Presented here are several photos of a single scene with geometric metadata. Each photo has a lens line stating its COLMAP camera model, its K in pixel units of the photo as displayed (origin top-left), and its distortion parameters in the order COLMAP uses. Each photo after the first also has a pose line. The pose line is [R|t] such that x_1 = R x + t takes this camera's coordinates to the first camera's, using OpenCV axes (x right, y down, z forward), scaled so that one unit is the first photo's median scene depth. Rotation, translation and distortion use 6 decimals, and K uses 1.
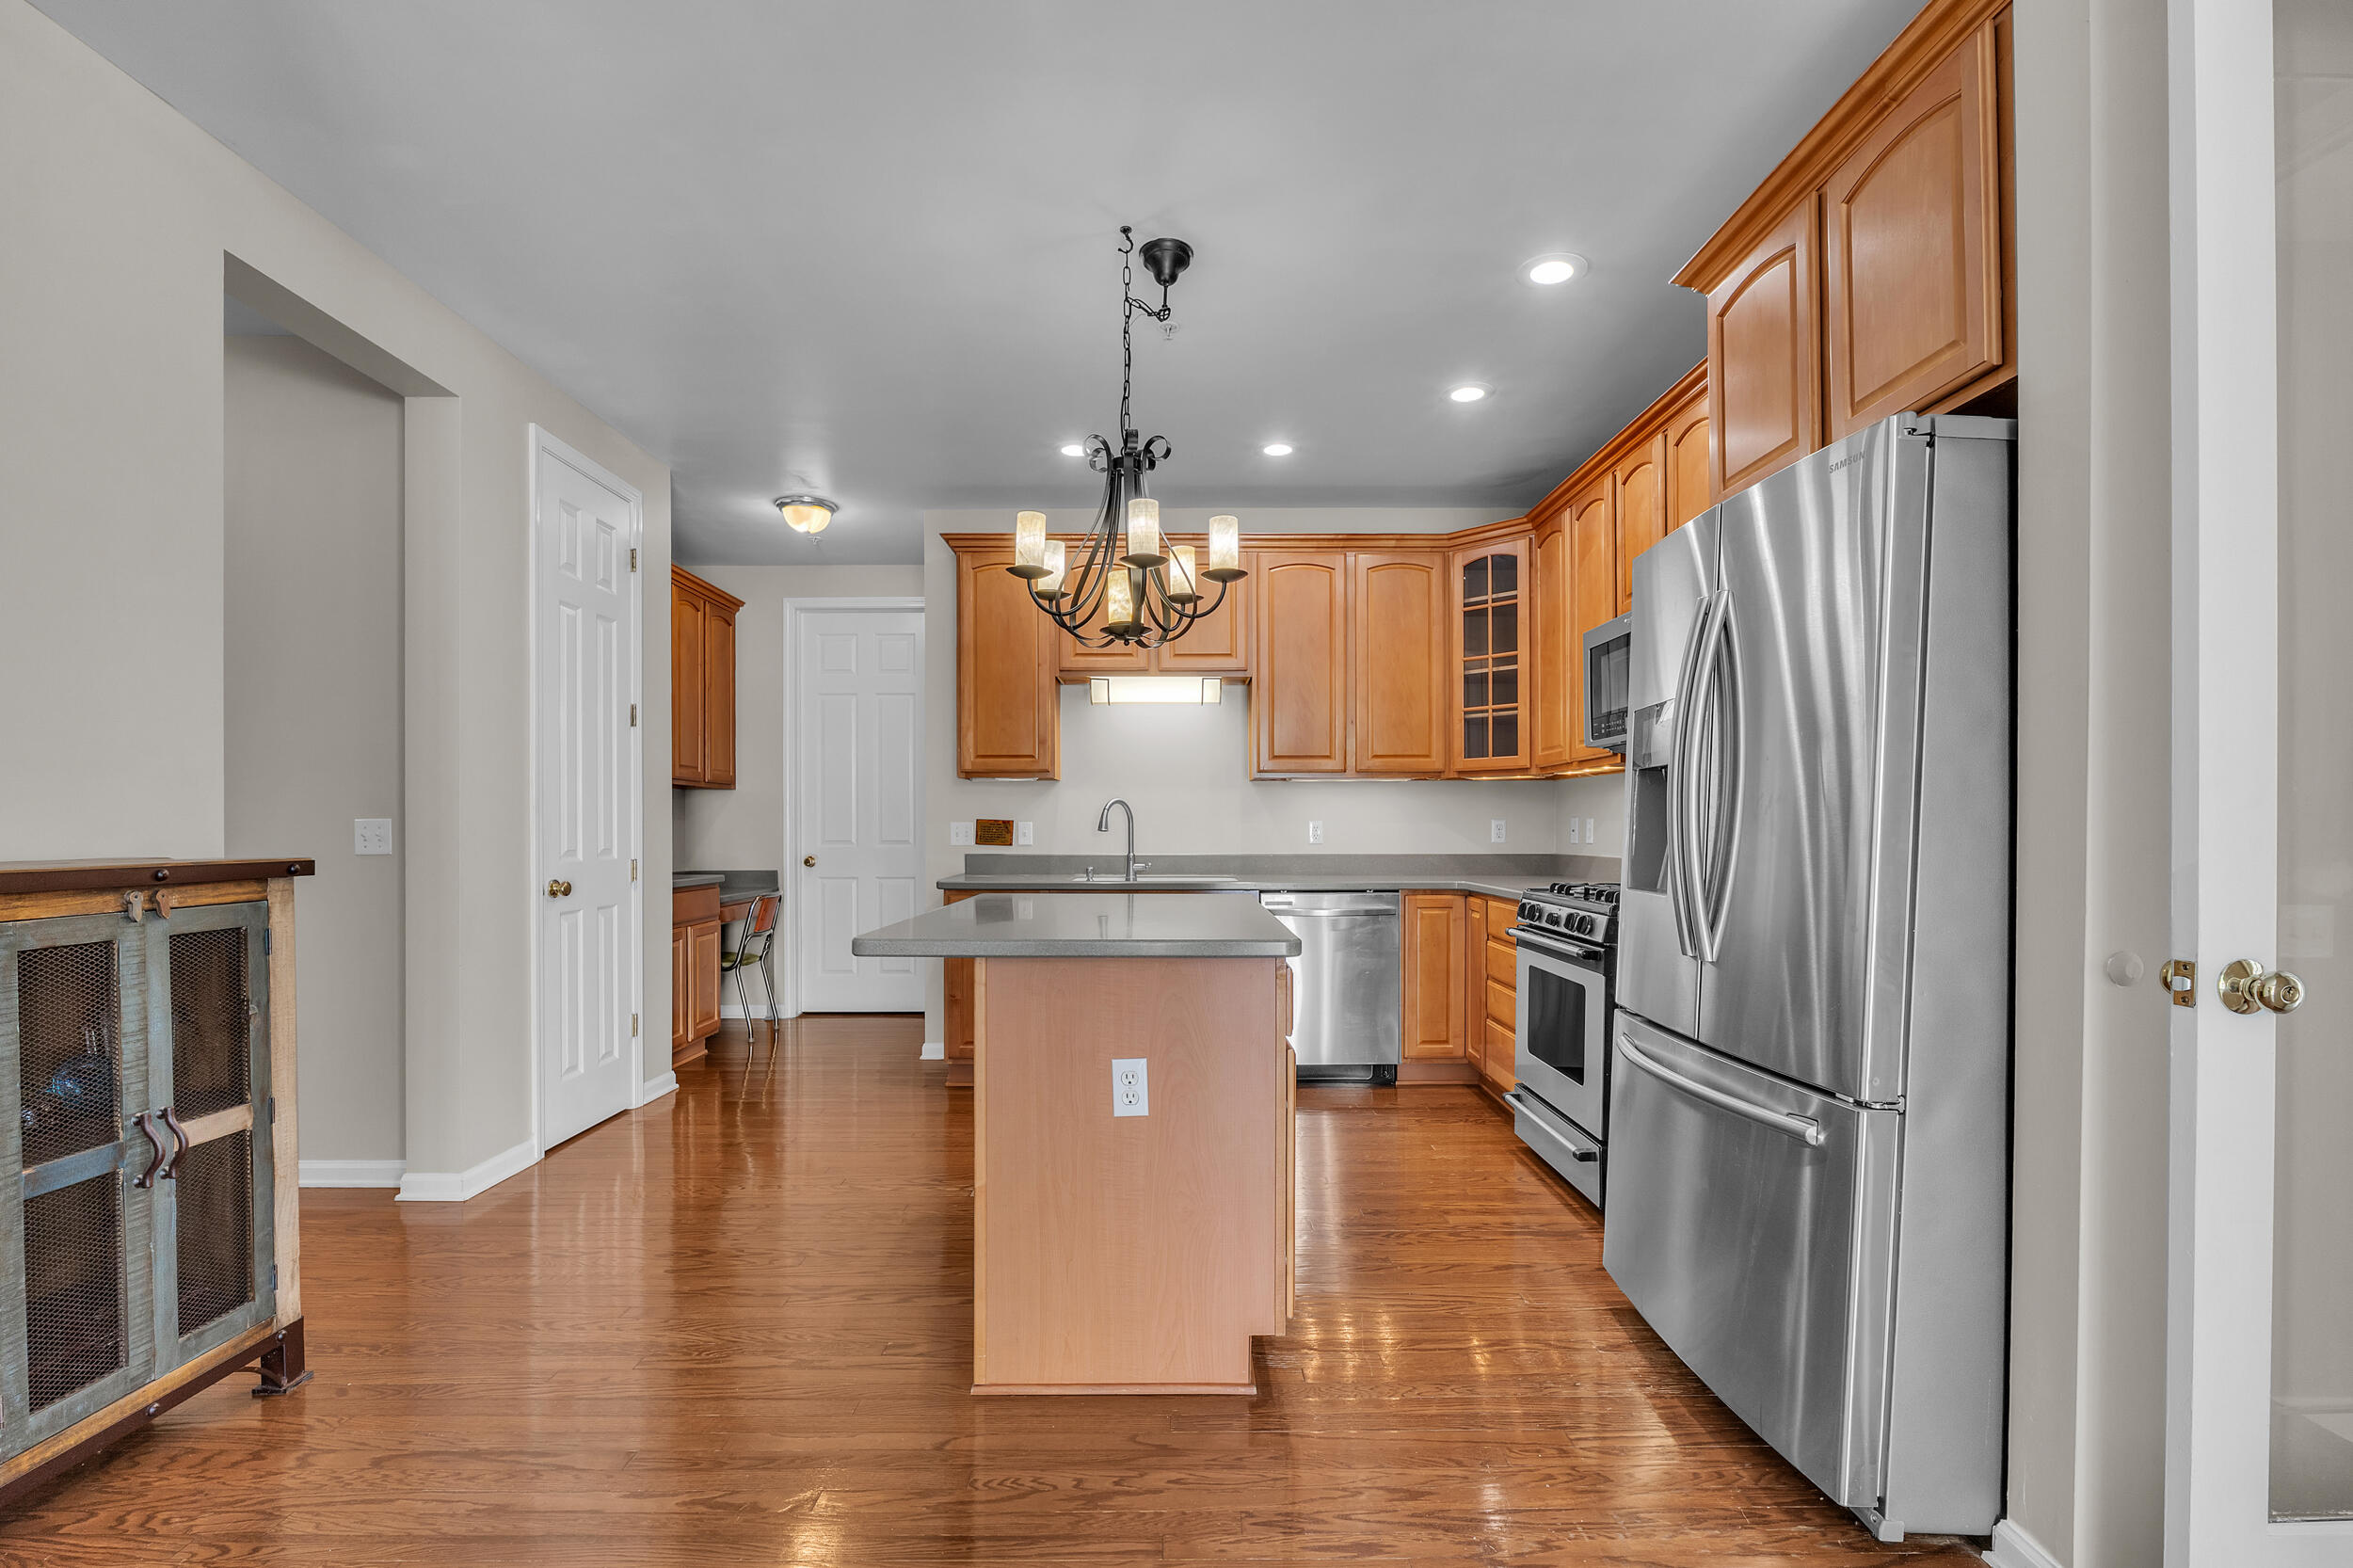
lens RADIAL K [[1067.3, 0, 1174.5], [0, 1067.3, 824.6], [0, 0, 1]] dist [-0.018906, 0.000783]
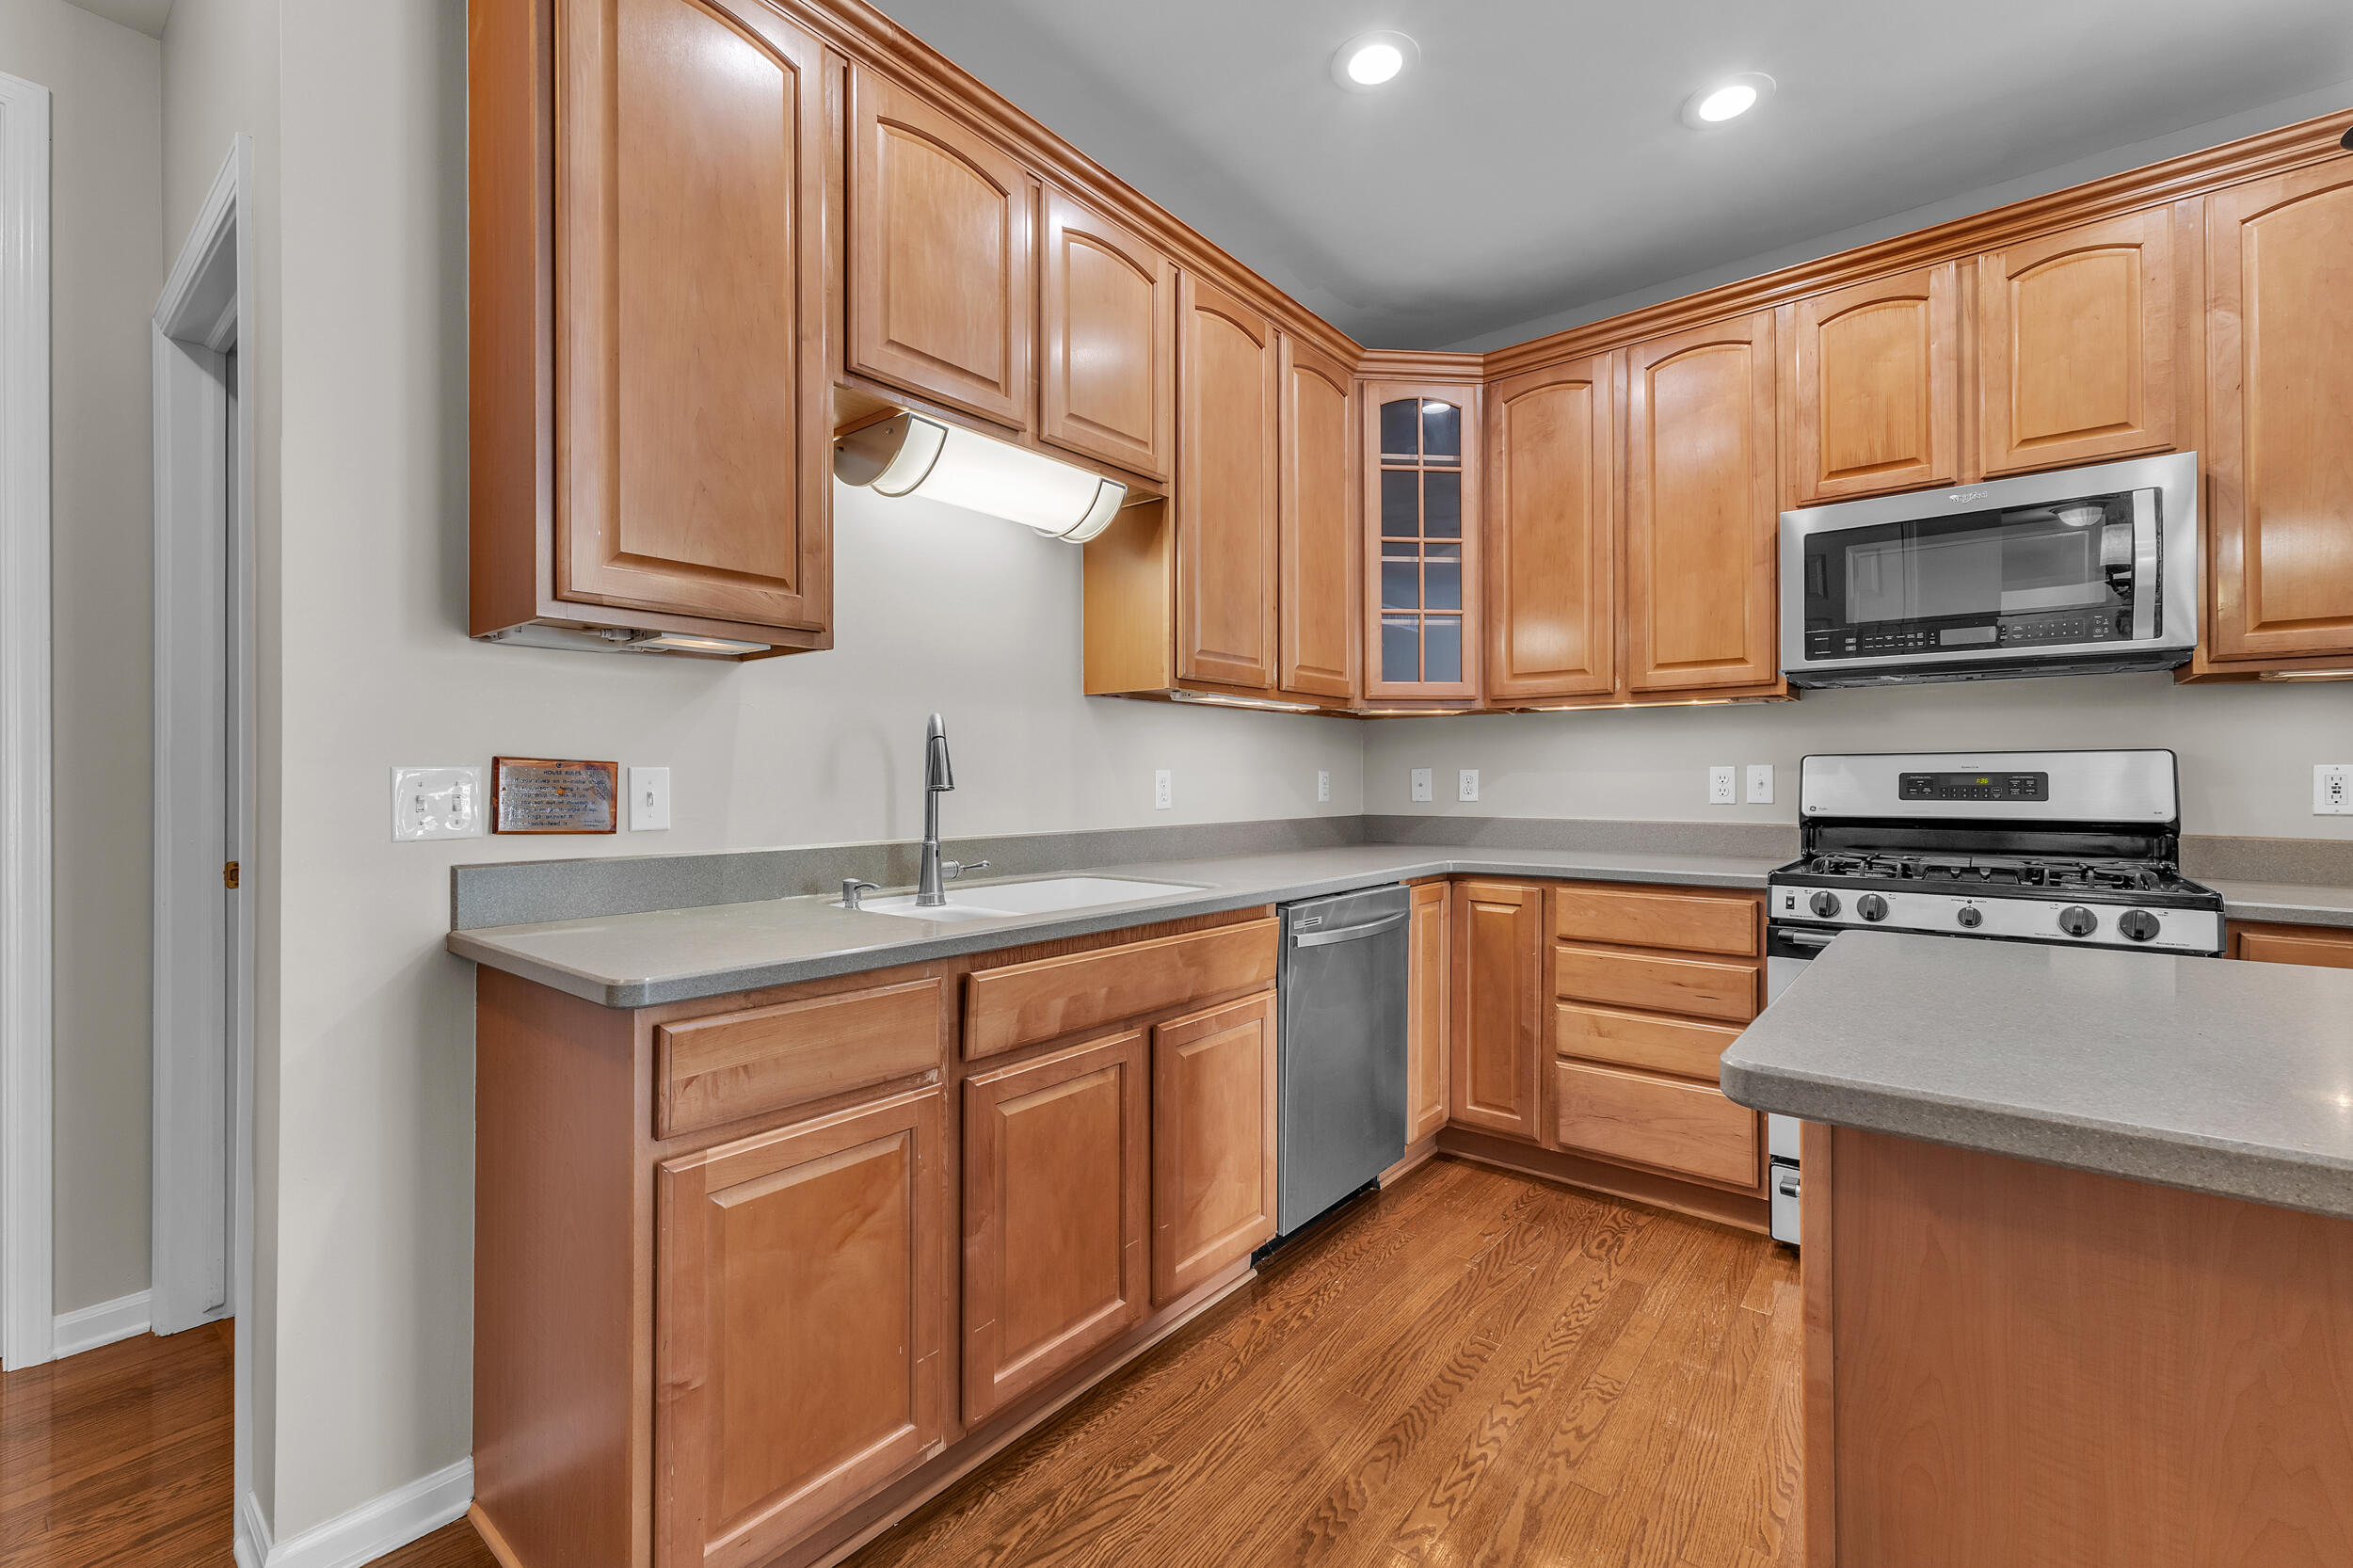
lens RADIAL K [[993.3, 0, 1175.6], [0, 993.3, 776.7], [0, 0, 1]] dist [0.001843, 0.000022]
pose [[0.631385, 0.004019, 0.775459, -0.417107], [-0.000311, 0.999988, -0.004929, 0.003644], [-0.775469, 0.002871, 0.631379, 0.927076]]
